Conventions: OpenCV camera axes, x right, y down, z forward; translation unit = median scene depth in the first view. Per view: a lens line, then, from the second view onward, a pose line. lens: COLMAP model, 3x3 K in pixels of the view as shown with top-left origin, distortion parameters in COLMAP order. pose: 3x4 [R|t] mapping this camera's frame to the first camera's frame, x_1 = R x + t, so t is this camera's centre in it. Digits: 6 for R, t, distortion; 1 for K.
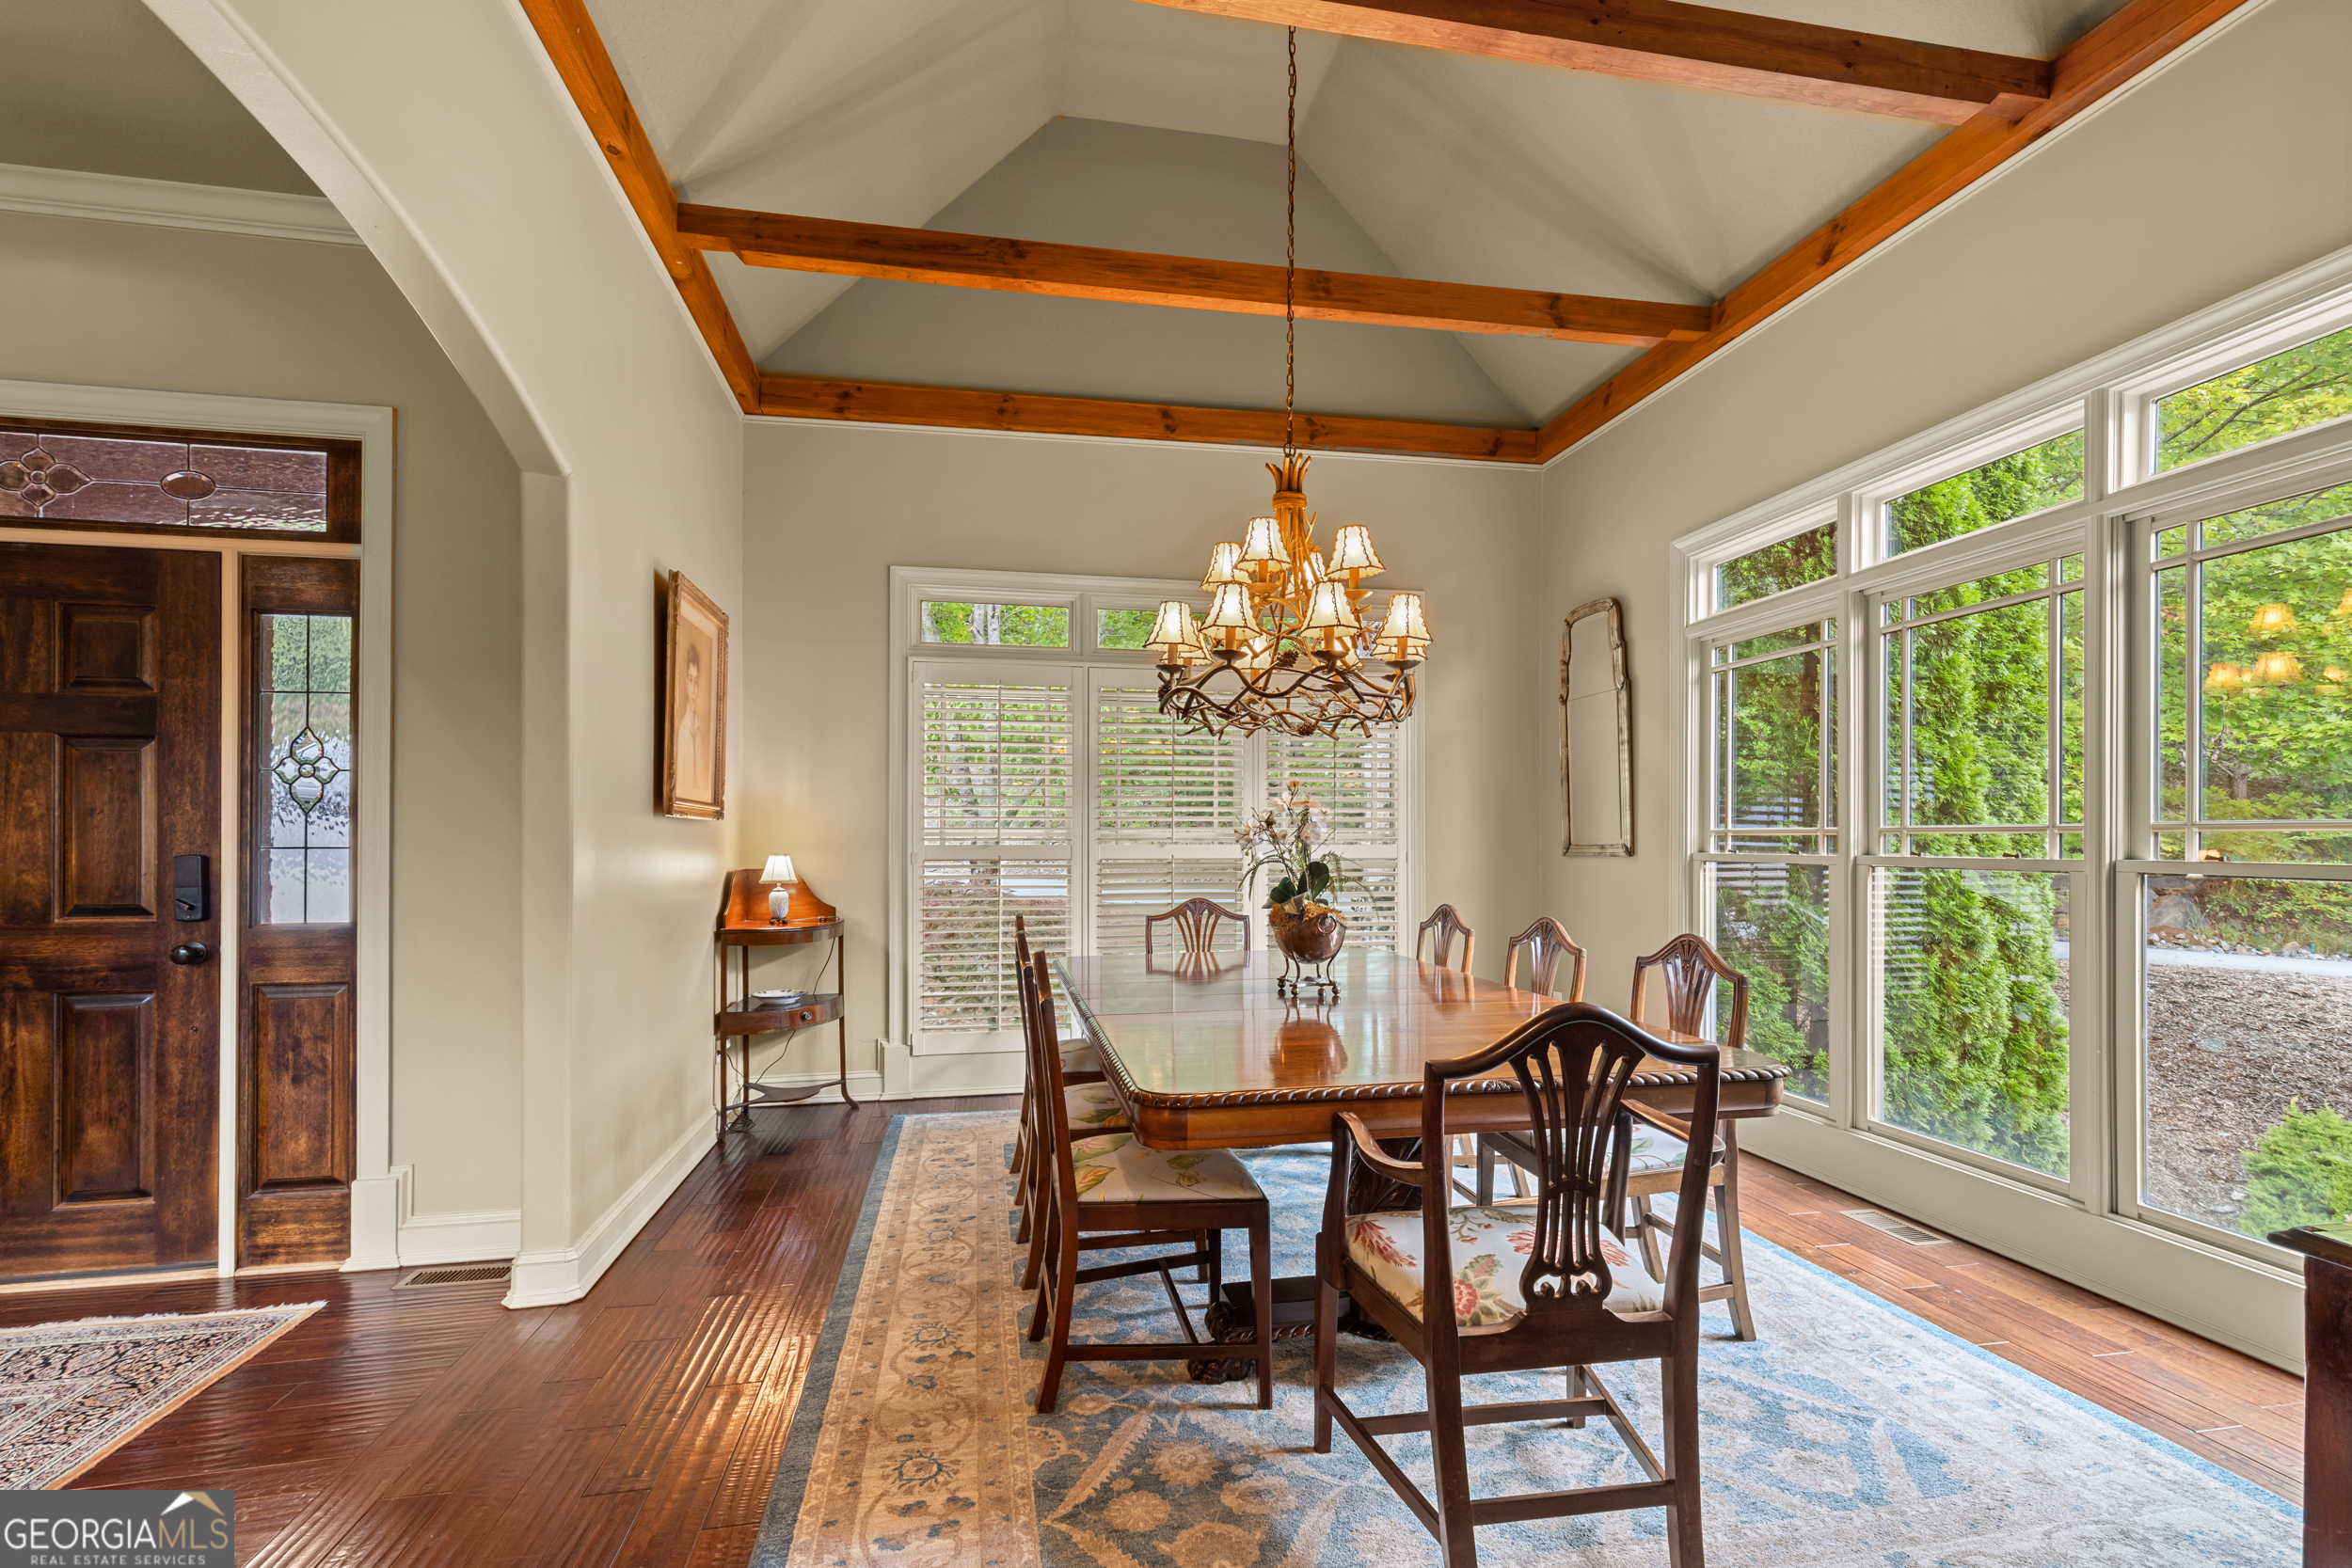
lens RADIAL K [[1046.4, 0, 1196.1], [0, 1046.4, 807.6], [0, 0, 1]] dist [0.002234, 0.000921]
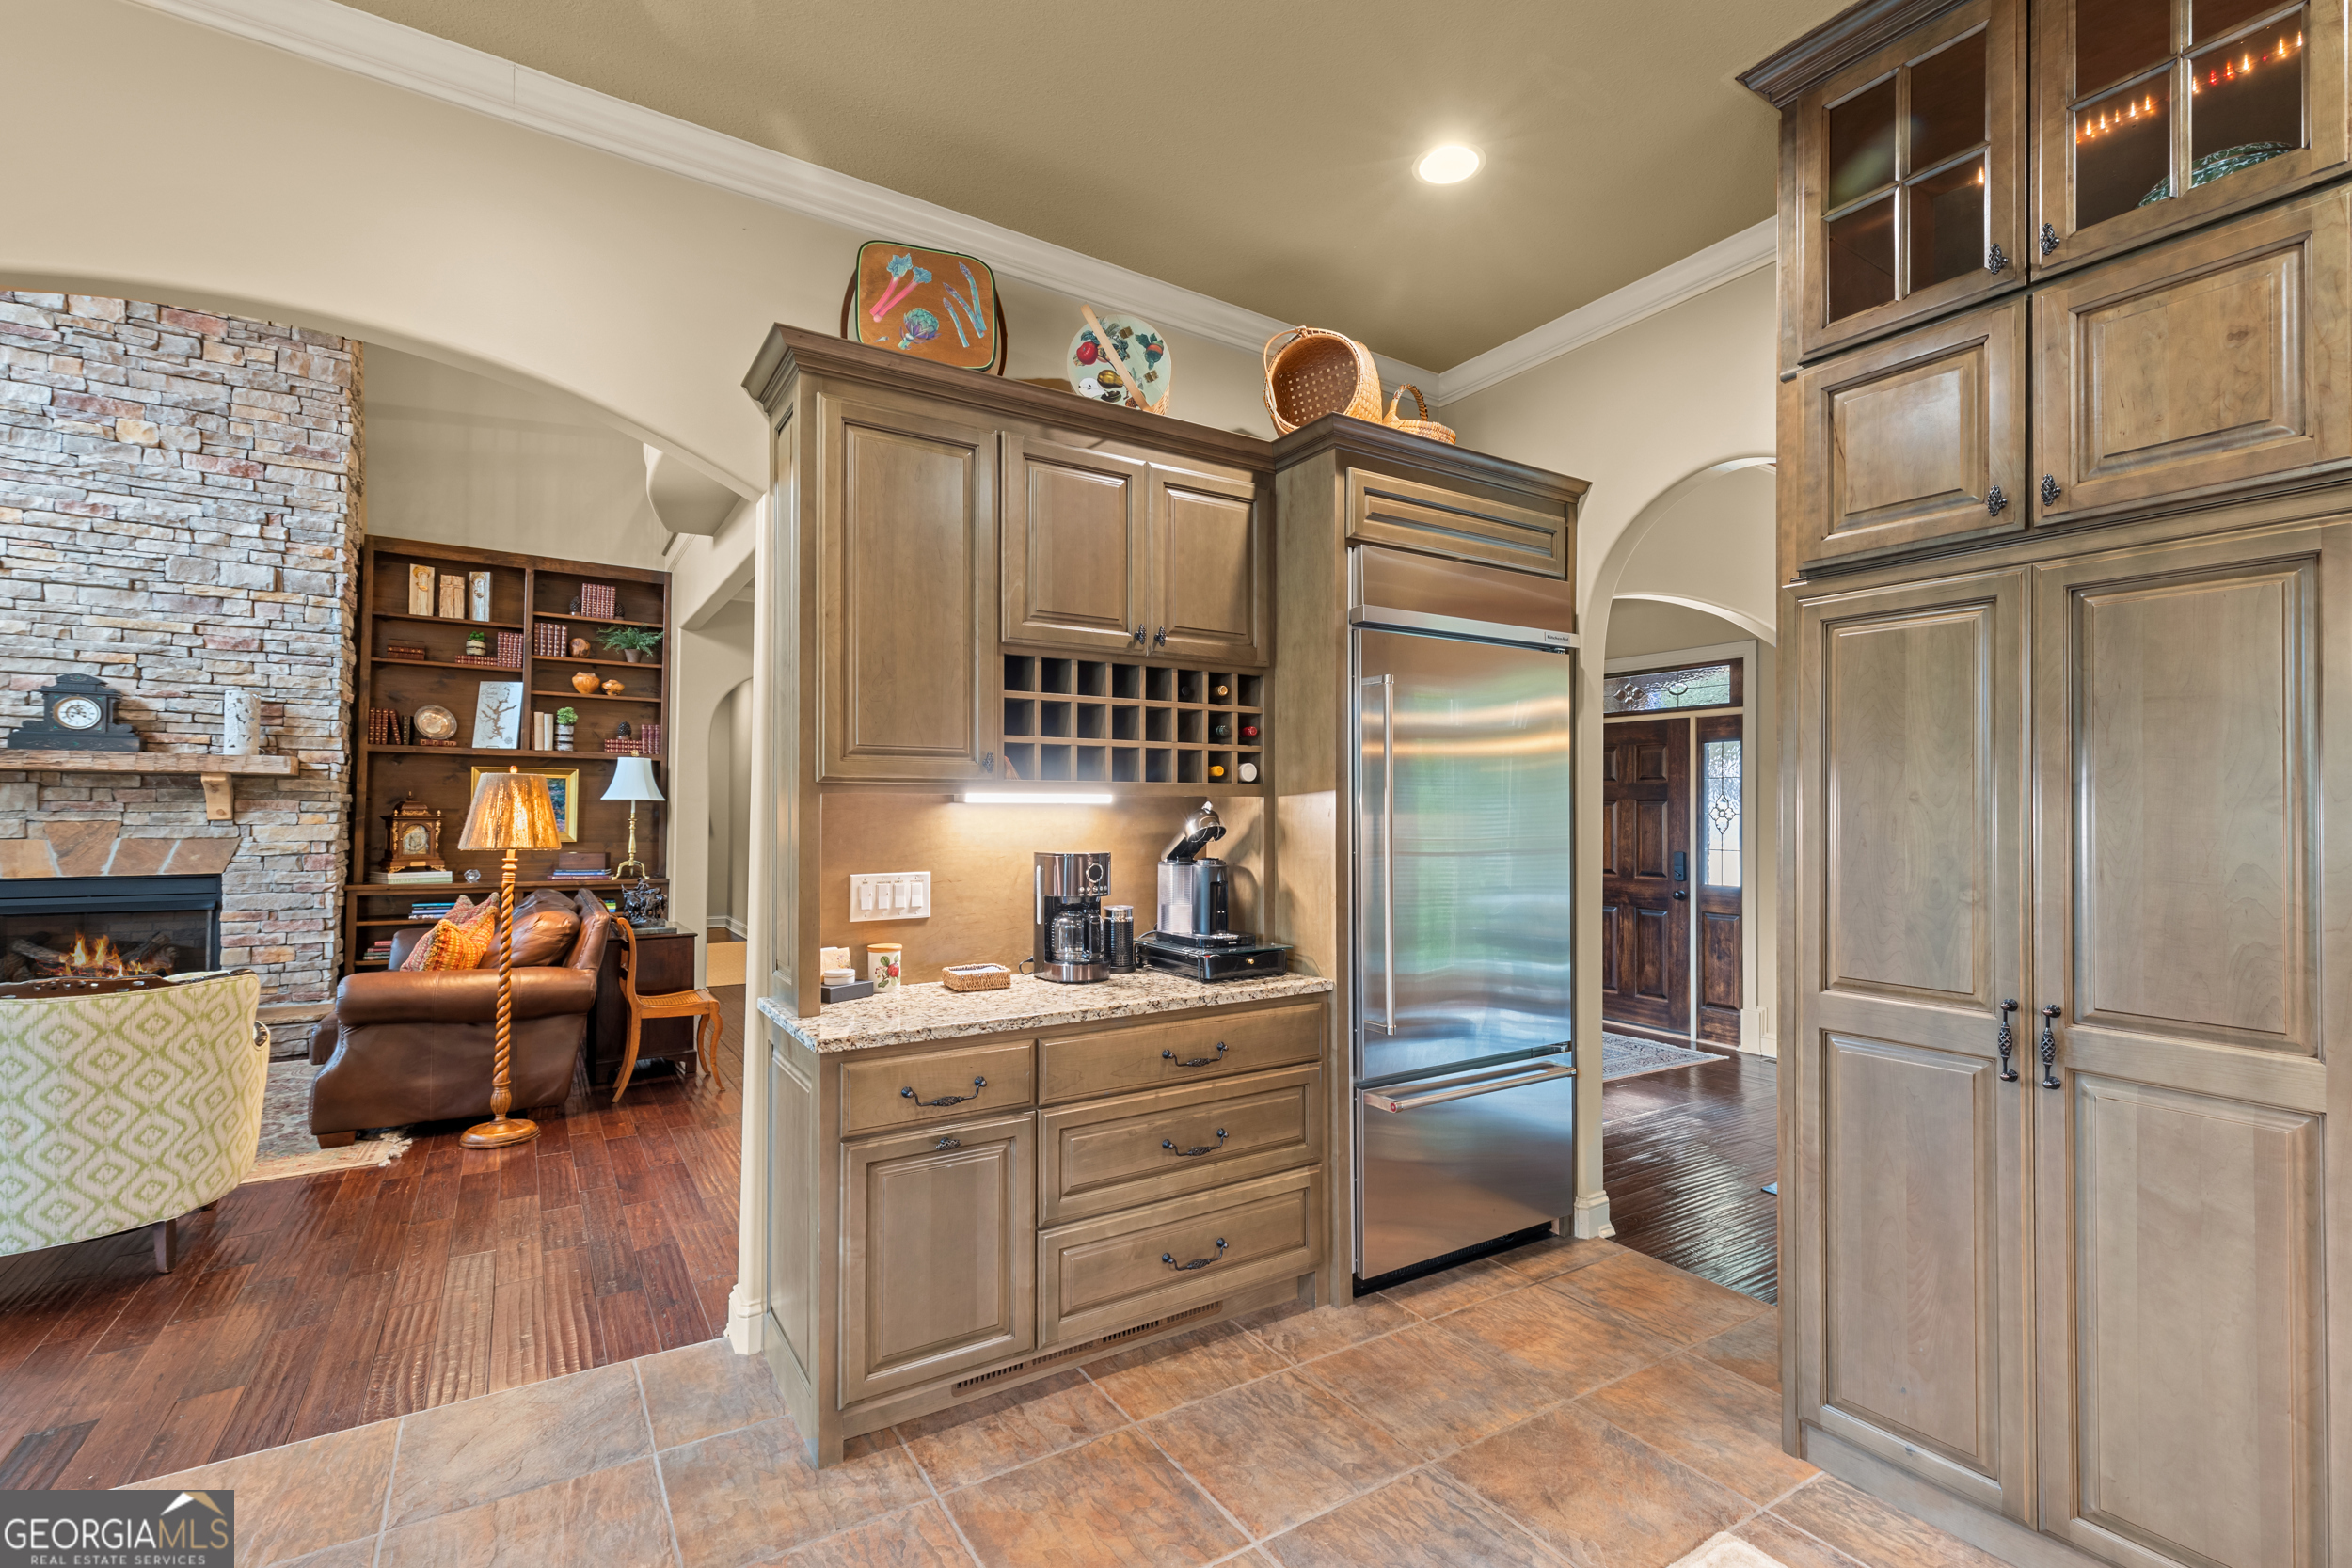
lens RADIAL K [[1046.4, 0, 1196.1], [0, 1046.4, 807.6], [0, 0, 1]] dist [0.002234, 0.000921]
pose [[0.369949, -0.004293, -0.929042, 0.749776], [0.004350, 0.999986, -0.002889, -0.047743], [0.929042, -0.002973, 0.369963, -0.797941]]
